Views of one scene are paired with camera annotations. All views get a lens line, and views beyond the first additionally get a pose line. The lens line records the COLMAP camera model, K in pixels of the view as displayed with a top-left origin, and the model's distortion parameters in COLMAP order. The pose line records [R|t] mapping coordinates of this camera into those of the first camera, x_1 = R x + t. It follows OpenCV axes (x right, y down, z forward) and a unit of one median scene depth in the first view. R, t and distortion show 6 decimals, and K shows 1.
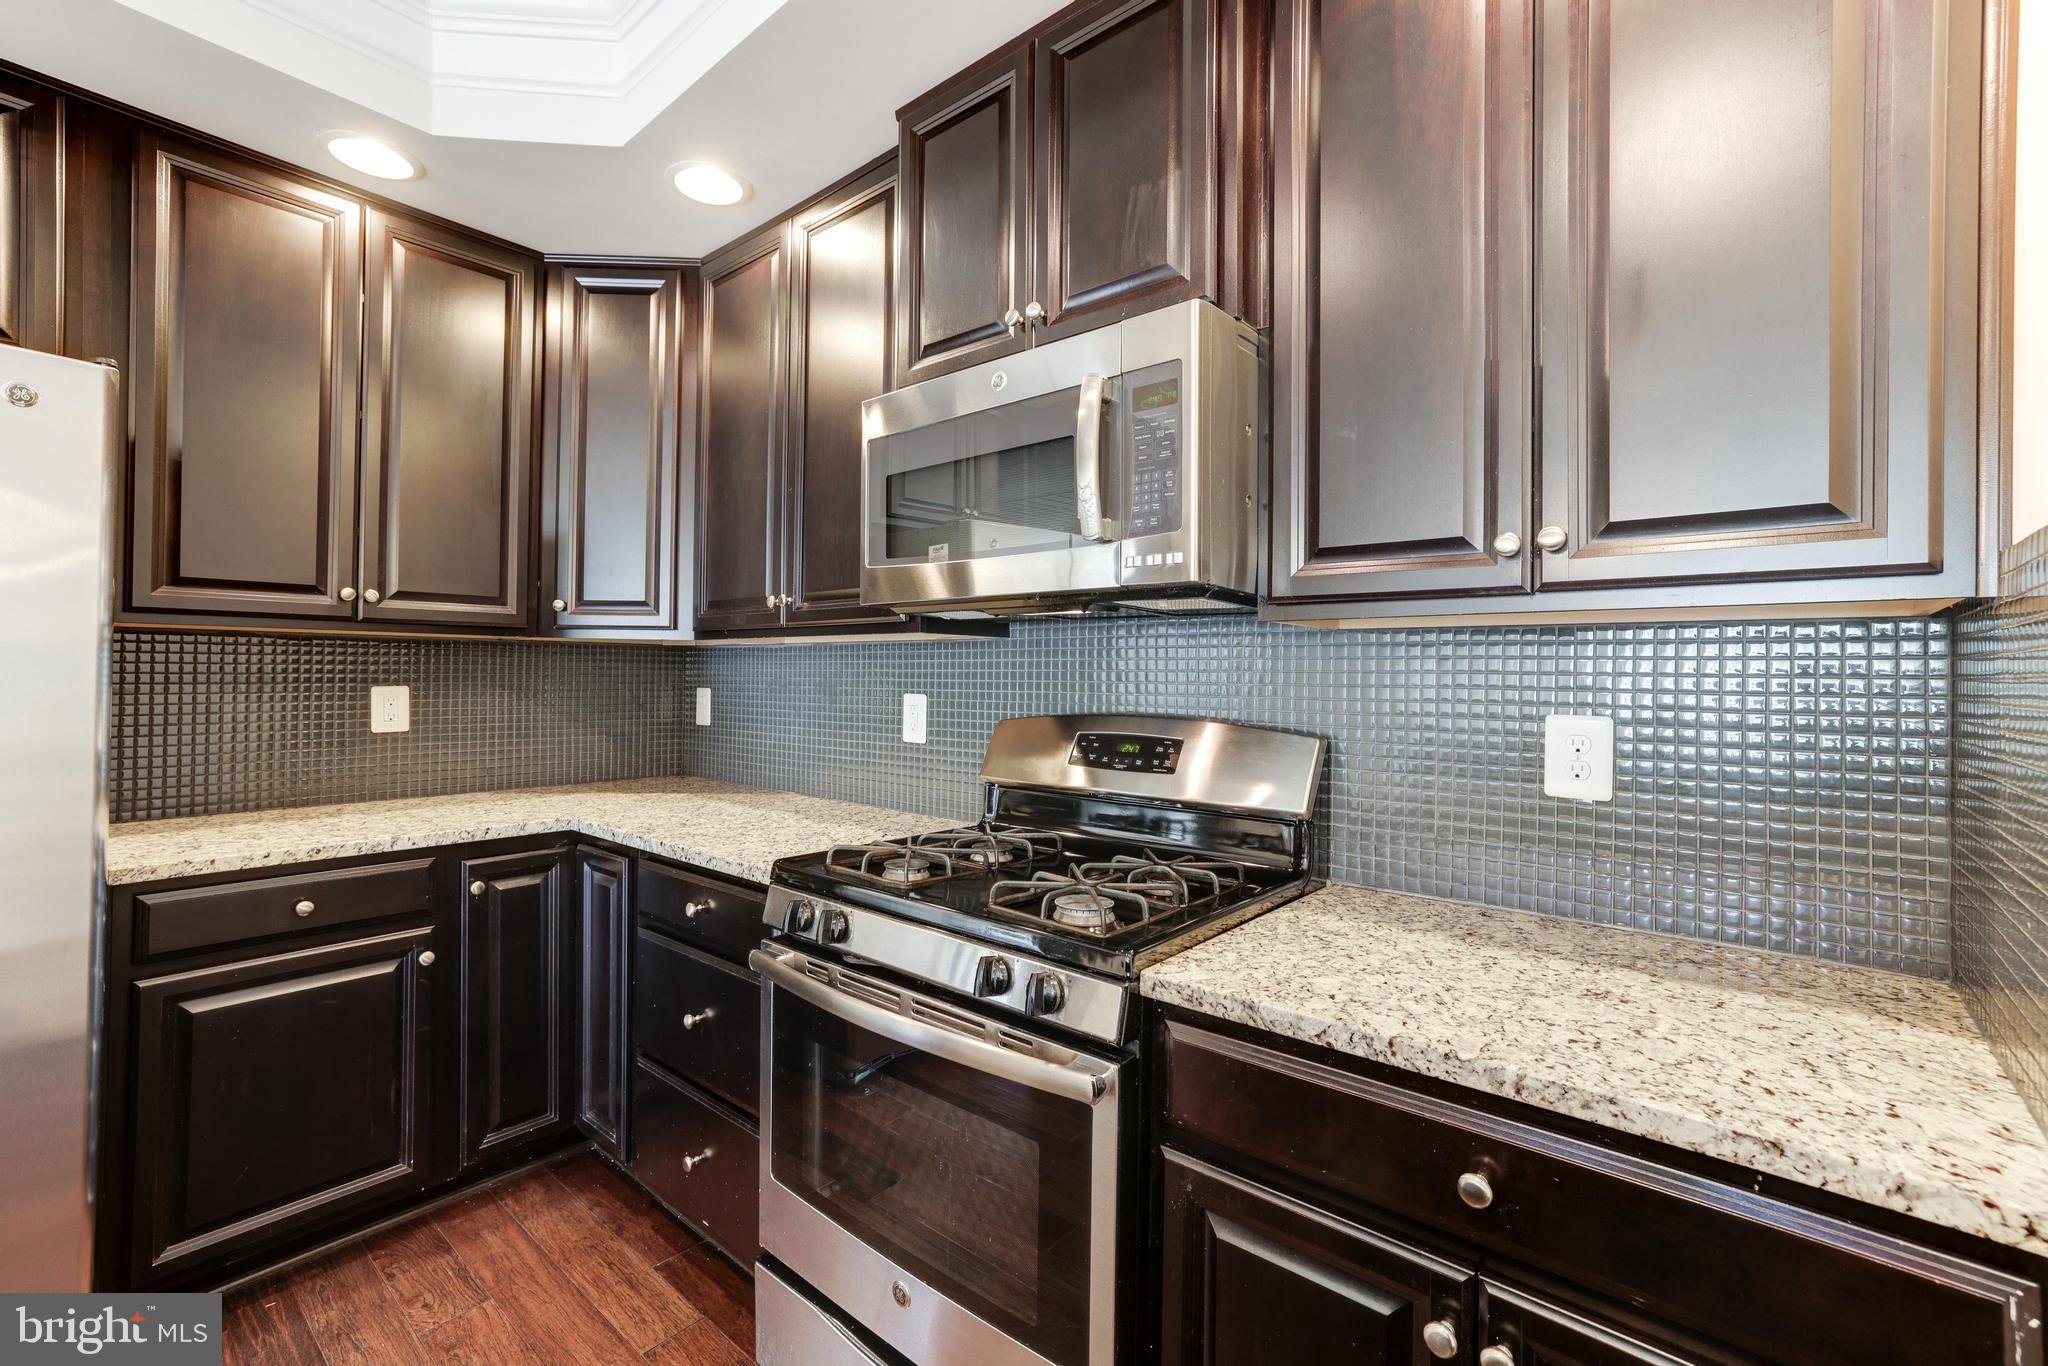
lens RADIAL K [[870.4, 0, 1019.0], [0, 870.4, 668.1], [0, 0, 1]] dist [-0.038755, 0.014959]
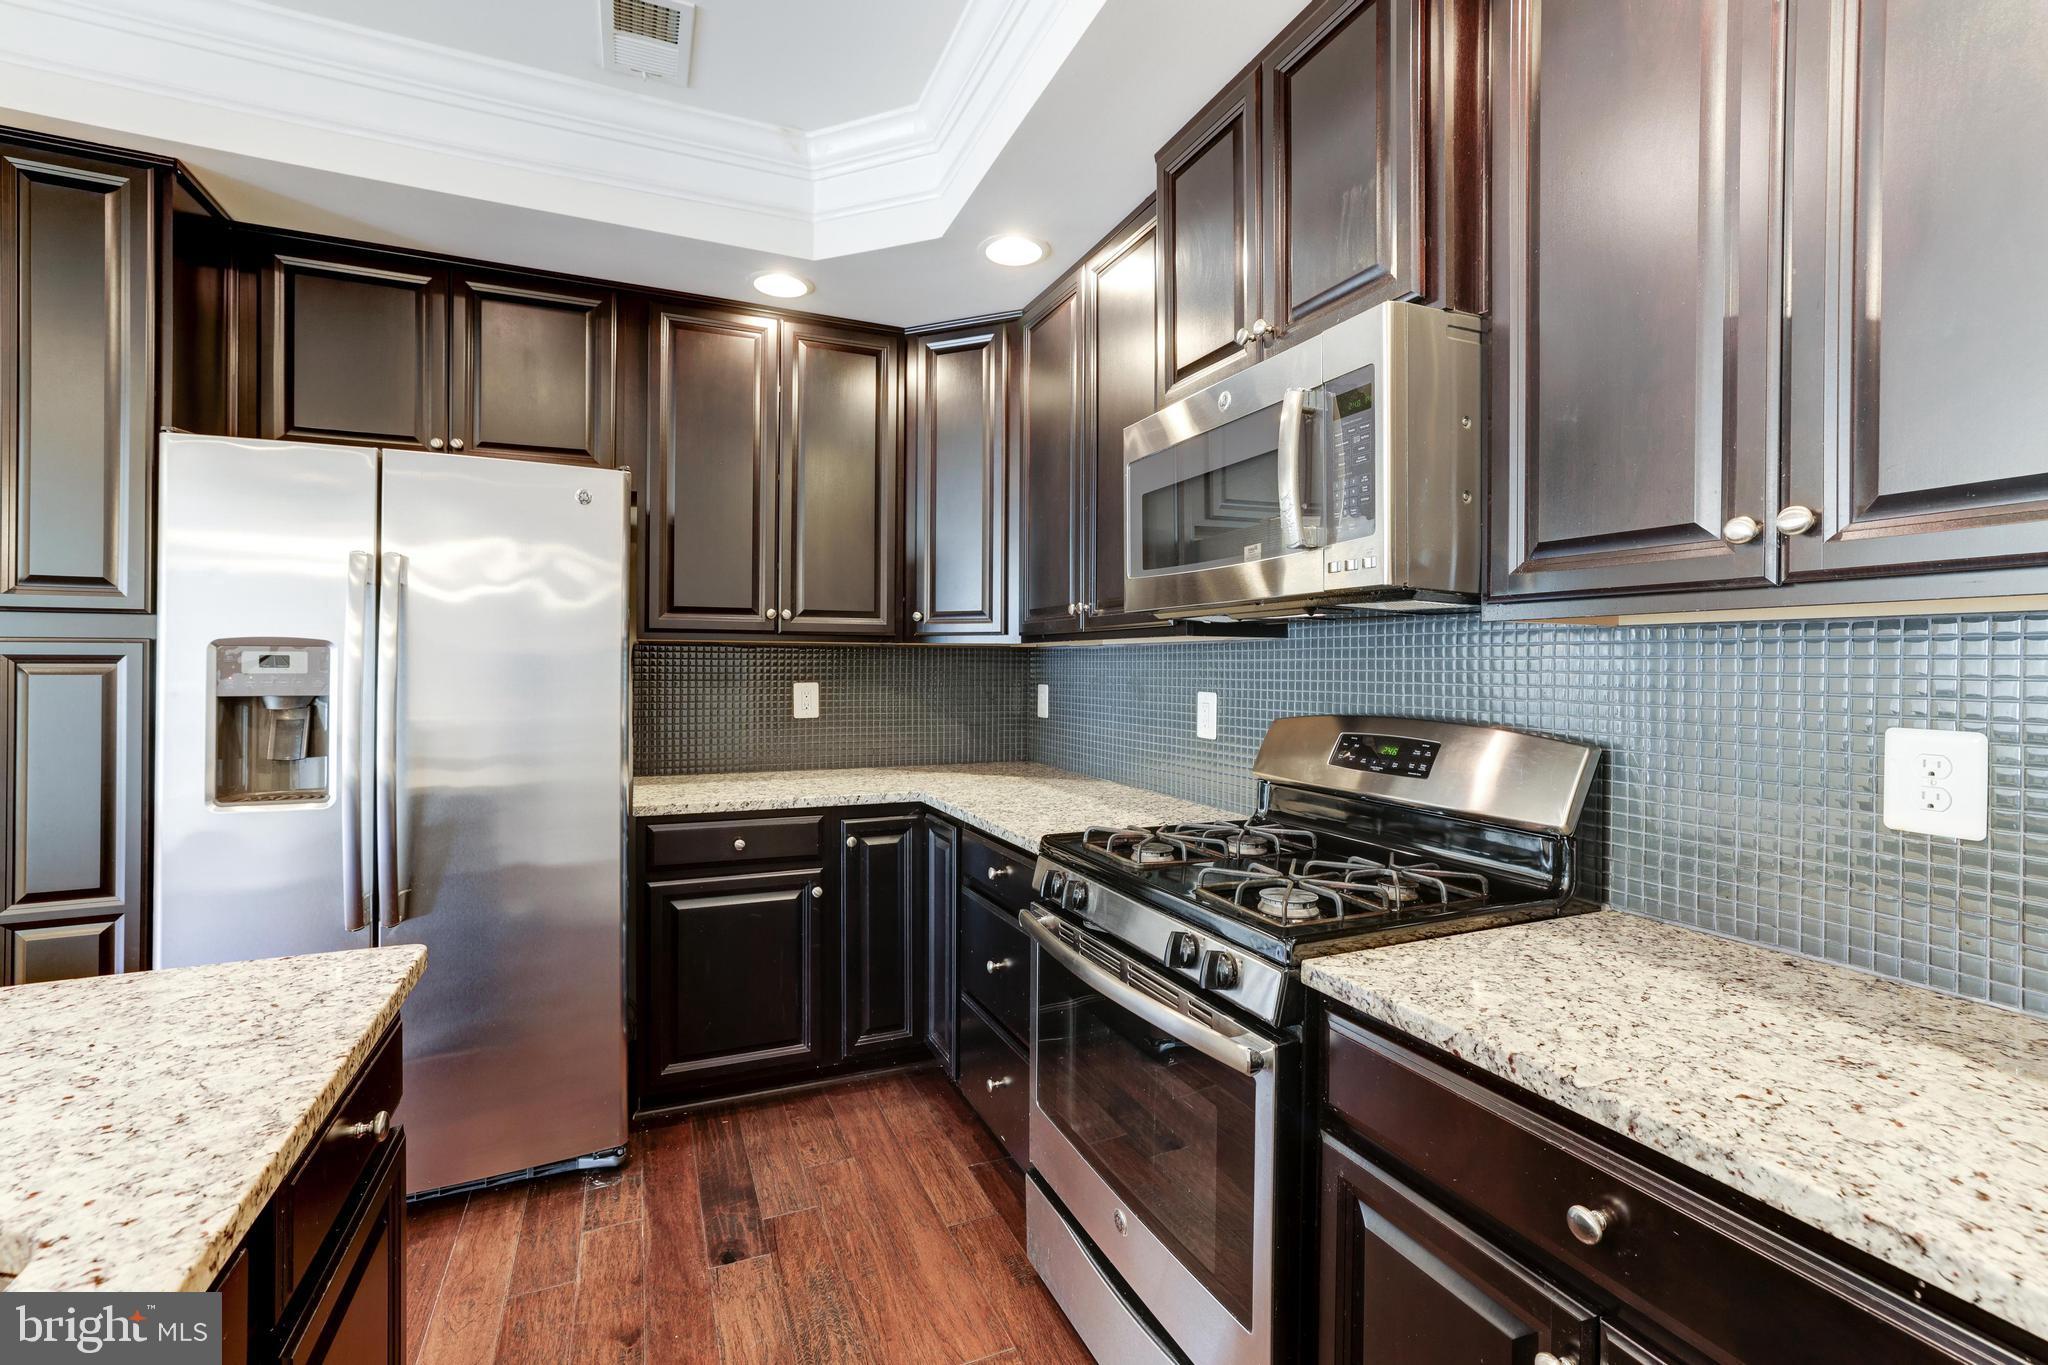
lens RADIAL K [[891.4, 0, 1032.3], [0, 891.4, 668.7], [0, 0, 1]] dist [-0.031730, 0.011171]
pose [[0.896814, -0.003060, -0.442398, 0.217092], [0.007467, 0.999938, 0.008221, -0.011551], [0.442346, -0.010676, 0.896781, -0.075355]]
